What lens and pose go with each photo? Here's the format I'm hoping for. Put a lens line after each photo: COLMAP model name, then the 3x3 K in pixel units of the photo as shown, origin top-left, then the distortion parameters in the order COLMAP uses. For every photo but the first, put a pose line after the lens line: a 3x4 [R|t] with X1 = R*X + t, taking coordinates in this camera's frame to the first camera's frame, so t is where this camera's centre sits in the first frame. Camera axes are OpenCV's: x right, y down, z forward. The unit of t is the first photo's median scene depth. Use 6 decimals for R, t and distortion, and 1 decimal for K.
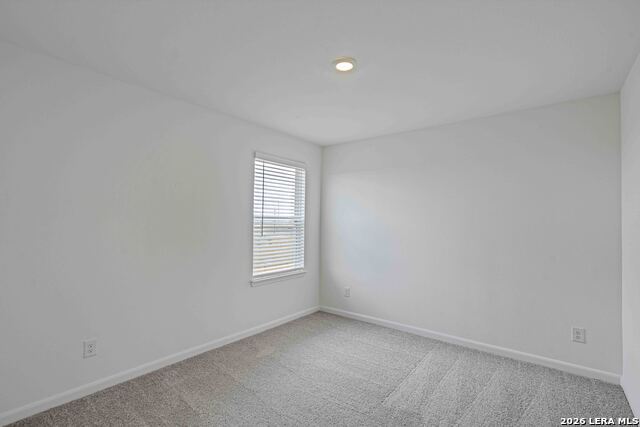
lens RADIAL K [[291.9, 0, 321.9], [0, 291.9, 213.2], [0, 0, 1]] dist [-0.001502, 0.000086]
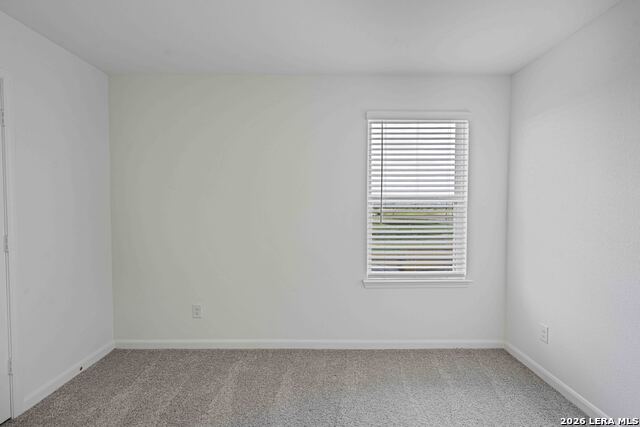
lens RADIAL K [[291.9, 0, 321.9], [0, 291.9, 213.2], [0, 0, 1]] dist [-0.001502, 0.000086]
pose [[0.619053, -0.000972, -0.785349, 0.288771], [0.031961, 0.999202, 0.023957, 0.030754], [0.784699, -0.039932, 0.618590, 0.420998]]
